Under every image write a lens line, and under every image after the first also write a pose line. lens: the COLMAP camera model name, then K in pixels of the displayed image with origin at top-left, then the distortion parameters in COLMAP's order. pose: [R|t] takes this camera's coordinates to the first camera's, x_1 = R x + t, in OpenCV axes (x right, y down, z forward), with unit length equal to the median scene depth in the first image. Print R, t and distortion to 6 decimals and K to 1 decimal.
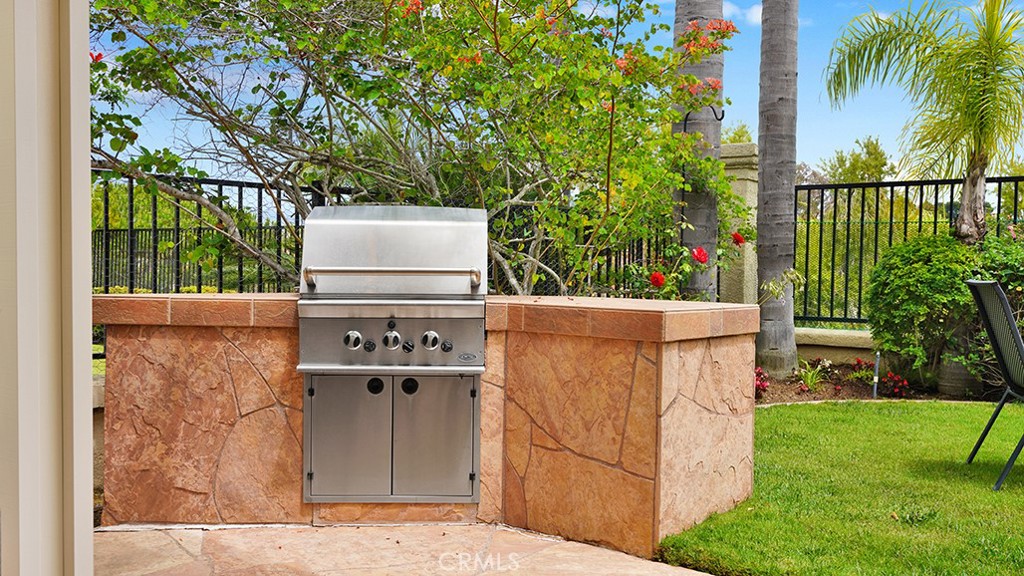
lens RADIAL K [[1039.2, 0, 513.1], [0, 1039.2, 287.5], [0, 0, 1]] dist [0.002950, 0.000000]
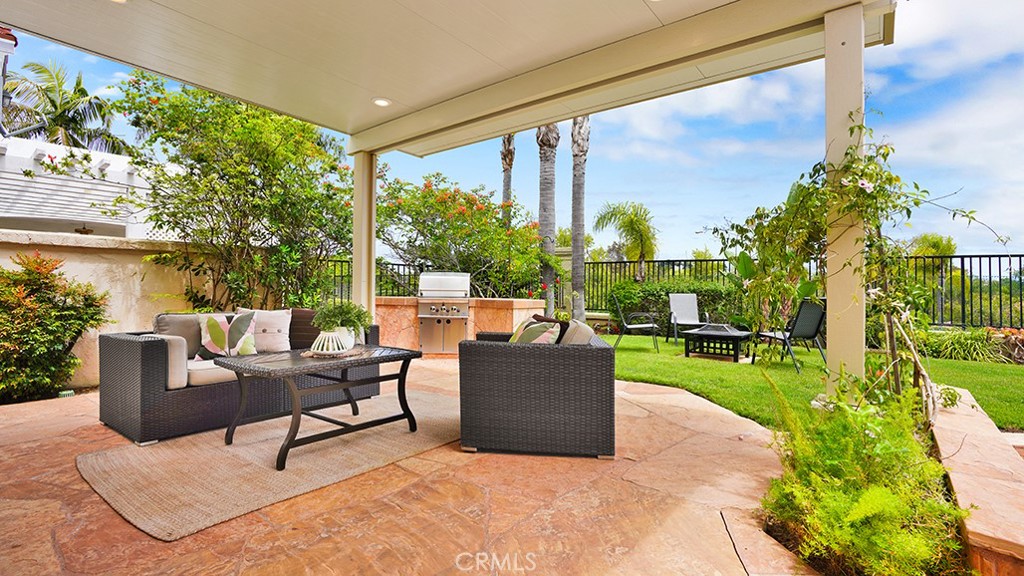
lens RADIAL K [[474.0, 0, 509.1], [0, 474.0, 287.8], [0, 0, 1]] dist [0.000065, 0.000000]
pose [[0.999795, 0.003450, 0.019950, 0.063741], [-0.002849, 0.999544, -0.030060, 0.019830], [-0.020044, 0.029997, 0.999349, -0.531636]]
